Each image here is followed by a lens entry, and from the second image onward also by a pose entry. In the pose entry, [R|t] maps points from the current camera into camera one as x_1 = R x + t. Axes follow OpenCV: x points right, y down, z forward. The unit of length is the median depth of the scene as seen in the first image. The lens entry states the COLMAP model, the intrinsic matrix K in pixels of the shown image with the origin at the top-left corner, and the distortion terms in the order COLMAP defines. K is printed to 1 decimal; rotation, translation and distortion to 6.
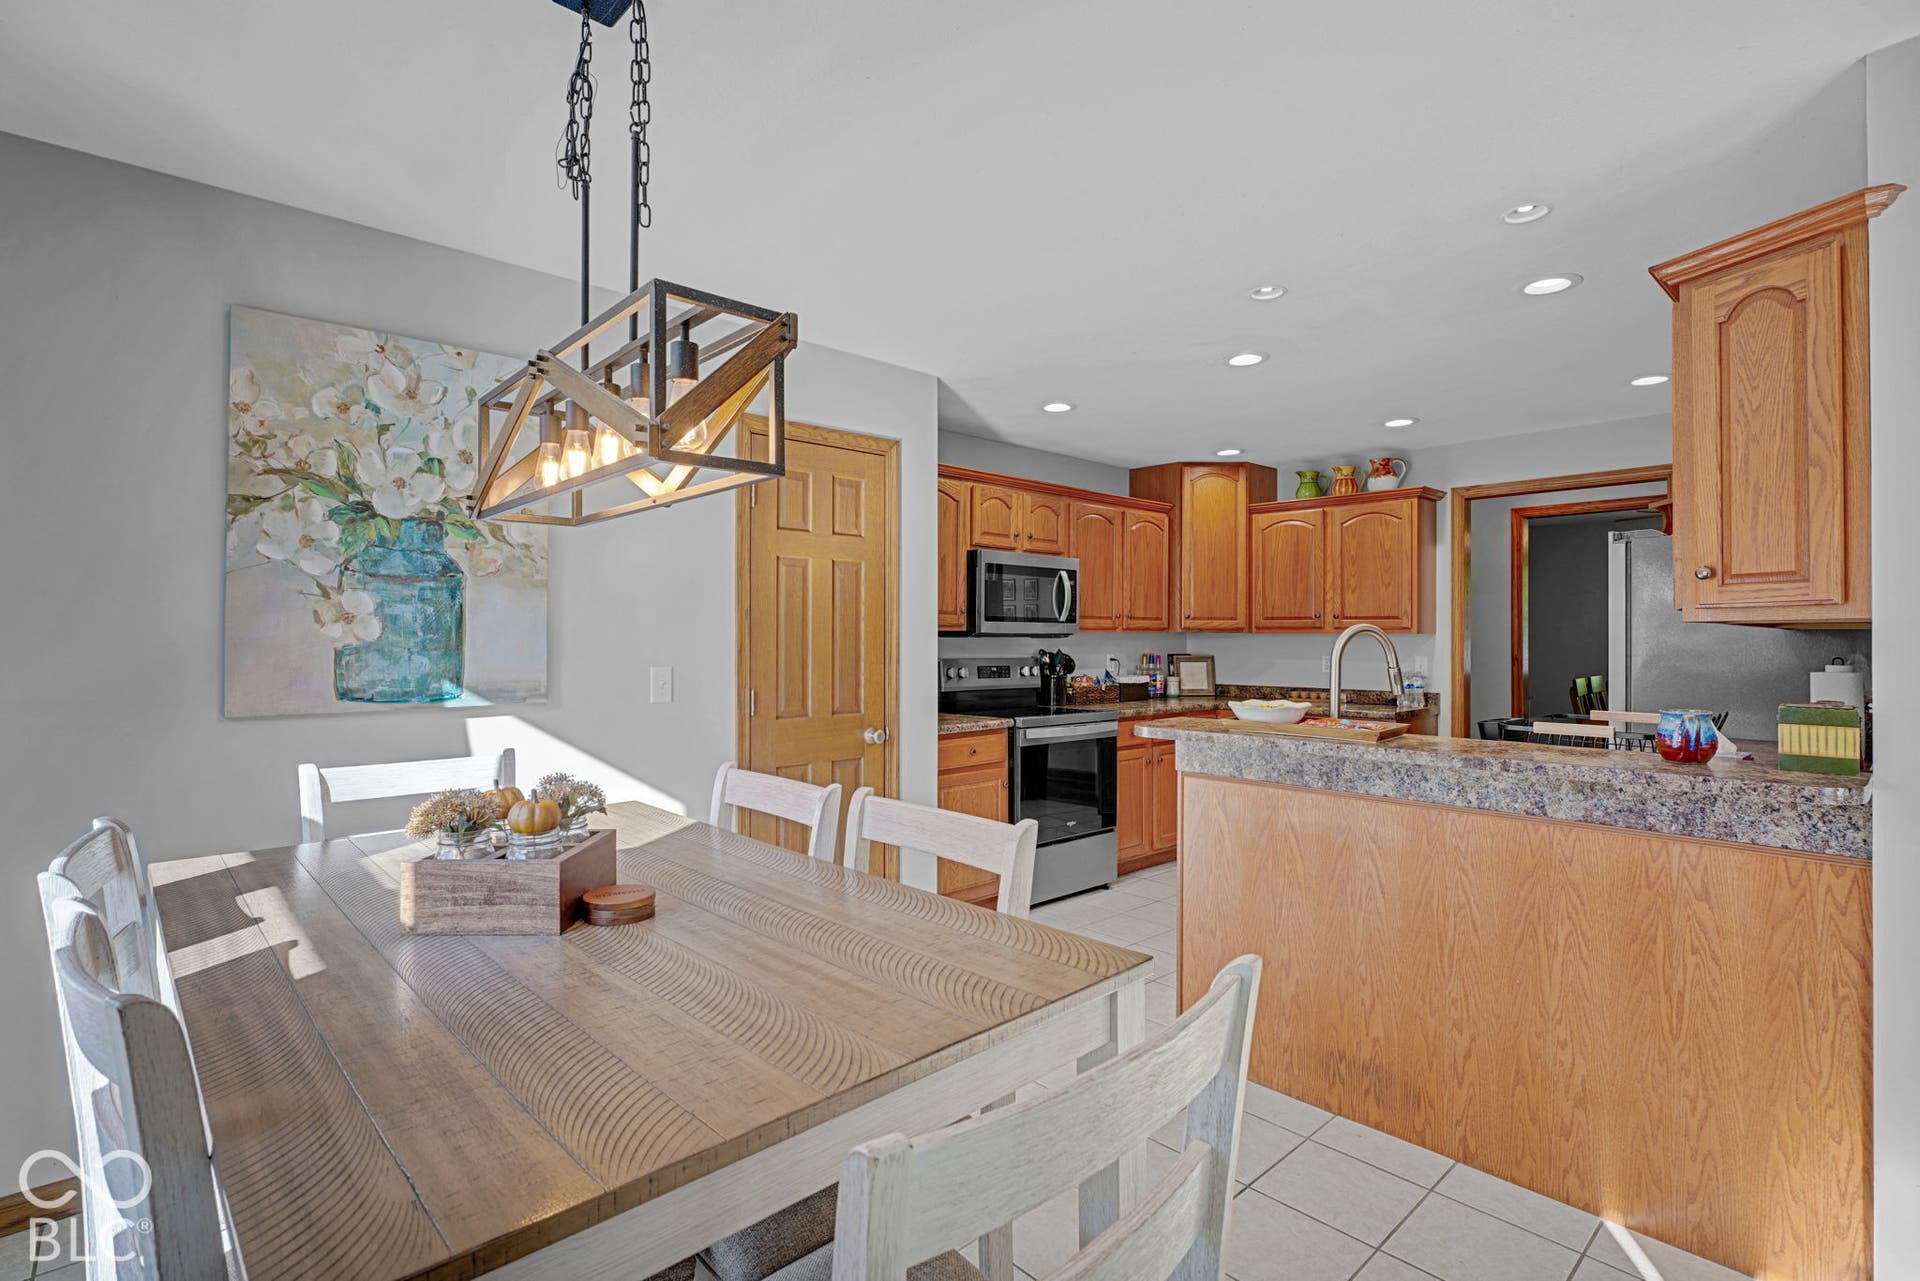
lens RADIAL K [[882.4, 0, 947.3], [0, 882.4, 629.5], [0, 0, 1]] dist [0.001857, 0.001916]
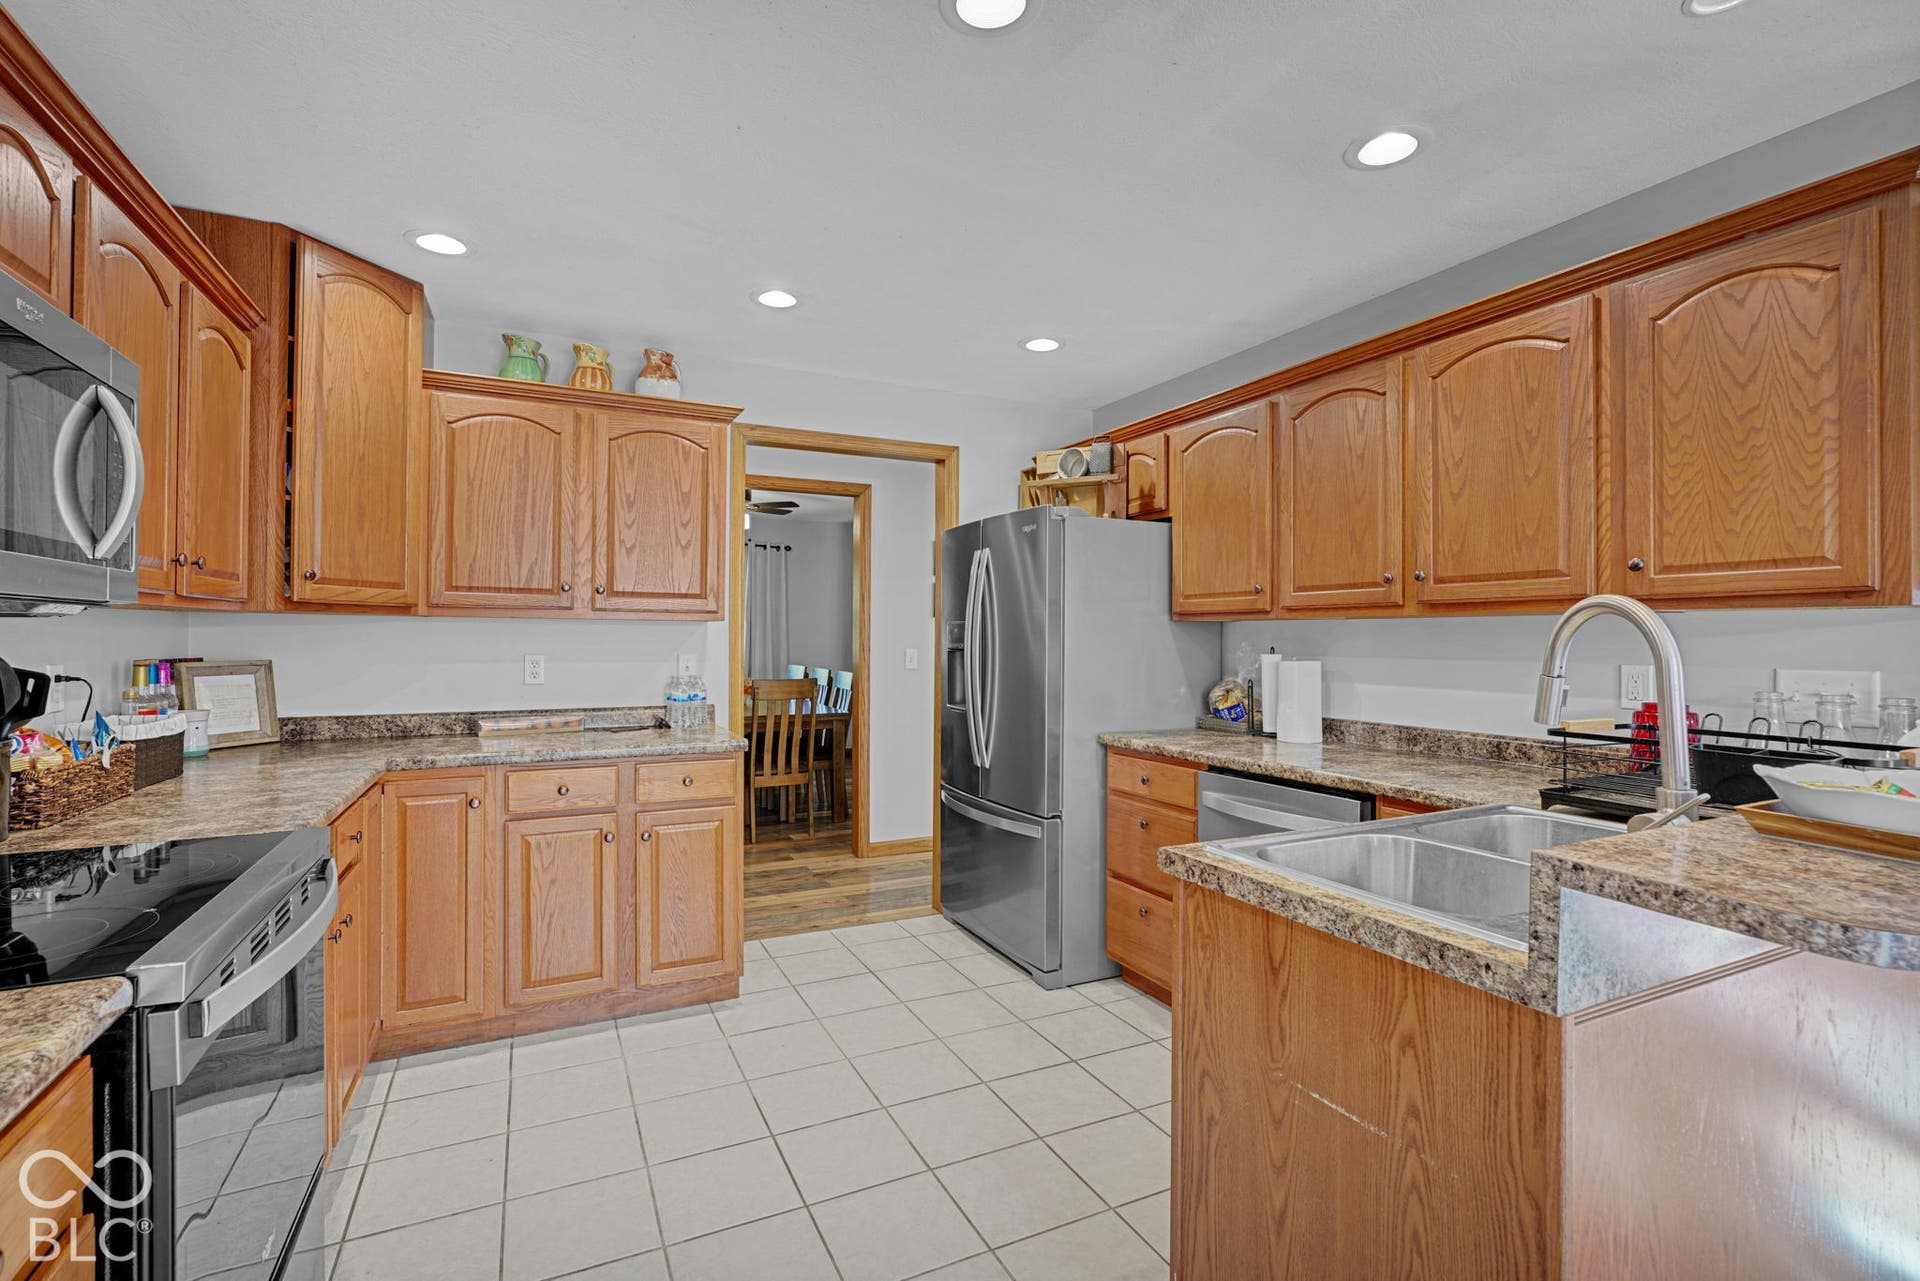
lens RADIAL K [[882.4, 0, 947.3], [0, 882.4, 629.5], [0, 0, 1]] dist [0.001857, 0.001916]
pose [[0.276594, 0.009746, 0.960937, -0.173392], [-0.010879, 0.999916, -0.007010, 0.031249], [-0.960925, -0.008516, 0.276677, 1.327535]]
